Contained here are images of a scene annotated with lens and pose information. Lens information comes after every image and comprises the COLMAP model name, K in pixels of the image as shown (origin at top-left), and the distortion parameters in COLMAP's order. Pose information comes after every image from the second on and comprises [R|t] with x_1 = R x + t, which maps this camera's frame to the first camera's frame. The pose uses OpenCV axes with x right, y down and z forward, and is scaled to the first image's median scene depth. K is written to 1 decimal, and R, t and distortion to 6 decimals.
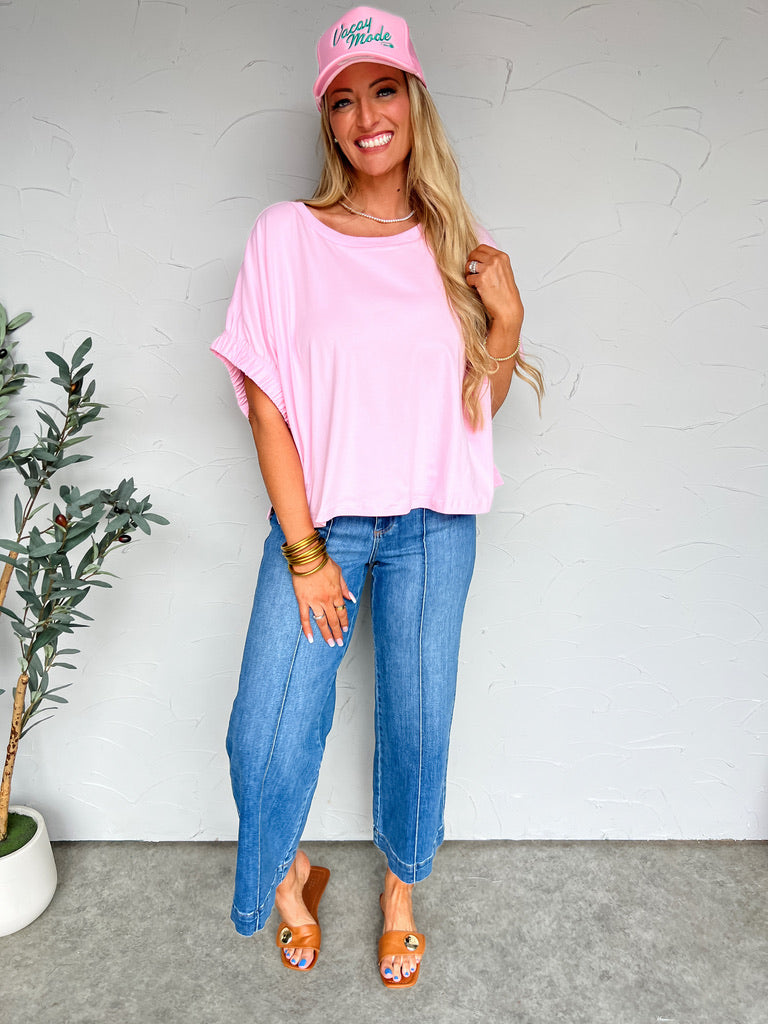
lens RADIAL K [[761.8, 0, 384.0], [0, 761.8, 512.0], [0, 0, 1]] dist [0.063133, -0.091162]
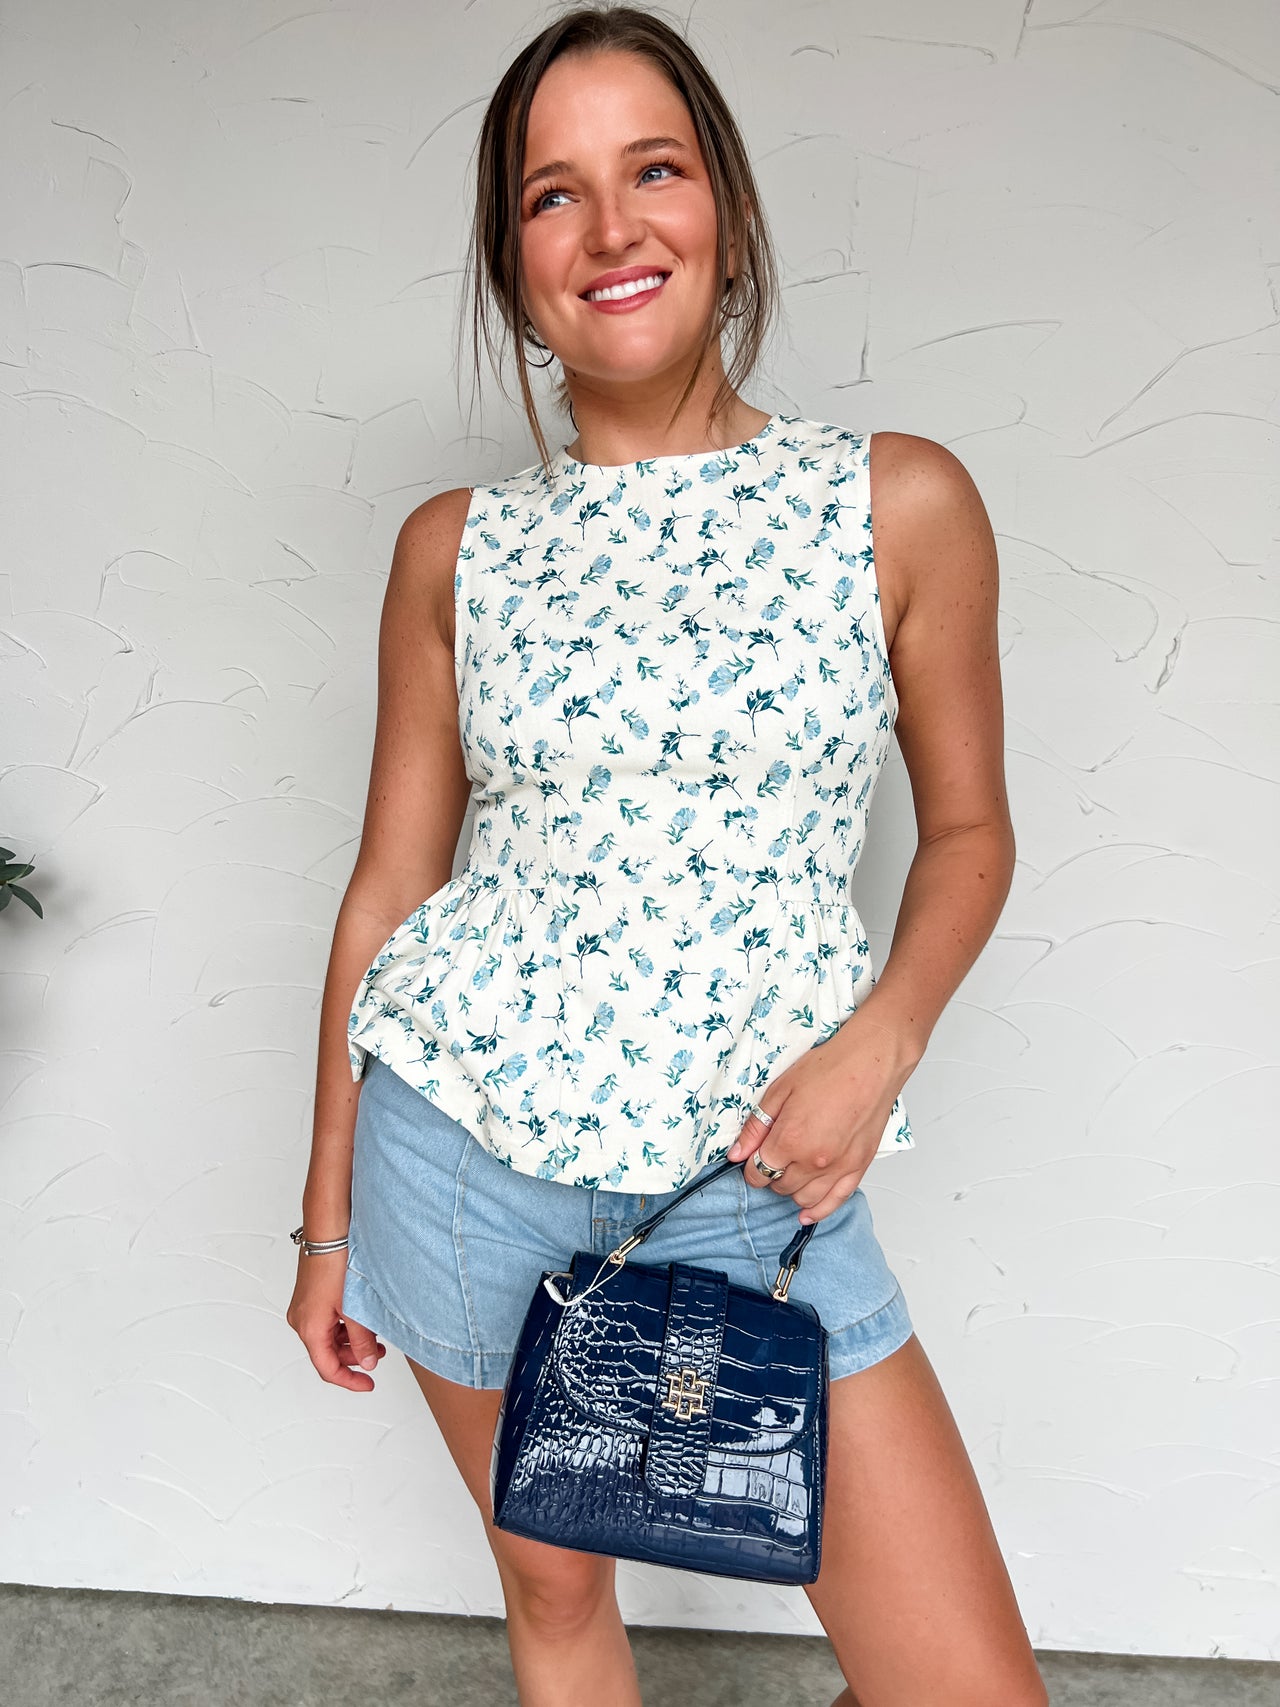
lens RADIAL K [[1287.2, 0, 629.2], [0, 1287.2, 881.5], [0, 0, 1]] dist [0.030906, -0.040004]
pose [[0.996290, 0.014537, -0.084824, -0.004947], [-0.019651, 0.998018, -0.059777, 0.016250], [0.083787, 0.061222, 0.994601, 0.180083]]
